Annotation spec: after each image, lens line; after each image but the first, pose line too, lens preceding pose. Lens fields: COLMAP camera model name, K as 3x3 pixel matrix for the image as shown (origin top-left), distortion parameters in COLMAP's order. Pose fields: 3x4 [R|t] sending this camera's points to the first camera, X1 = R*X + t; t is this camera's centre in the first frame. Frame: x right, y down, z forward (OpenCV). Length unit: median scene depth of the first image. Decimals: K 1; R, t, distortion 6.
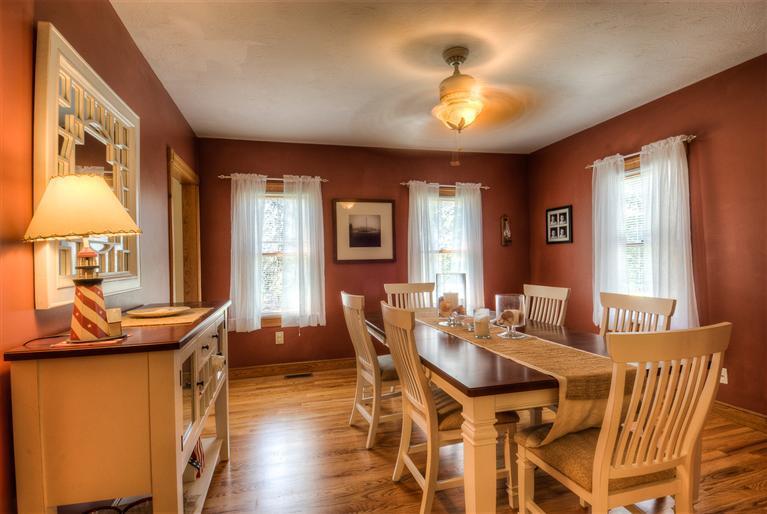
lens RADIAL K [[404.0, 0, 383.5], [0, 404.0, 257.0], [0, 0, 1]] dist [0.030734, -0.000632]
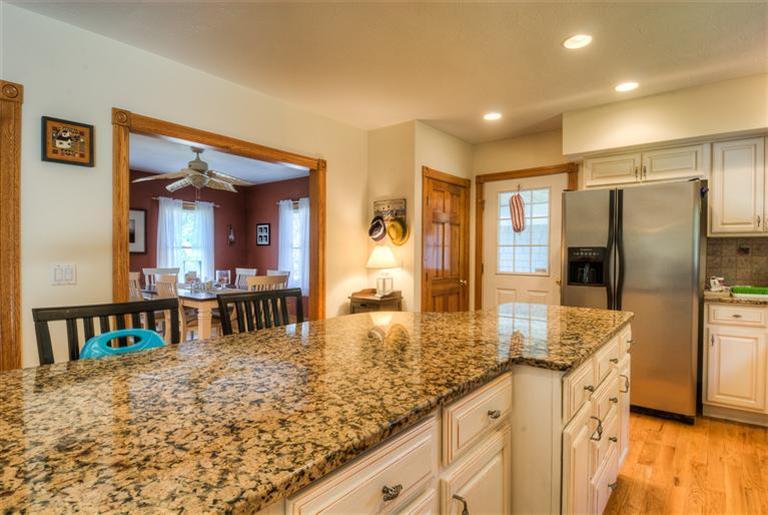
lens RADIAL K [[404.5, 0, 384.0], [0, 404.5, 257.5], [0, 0, 1]] dist [0.030734, -0.000632]
pose [[0.813178, 0.020793, 0.581643, -0.128857], [-0.027065, 0.999631, 0.002104, -0.001536], [-0.581385, -0.017453, 0.813441, -0.641872]]
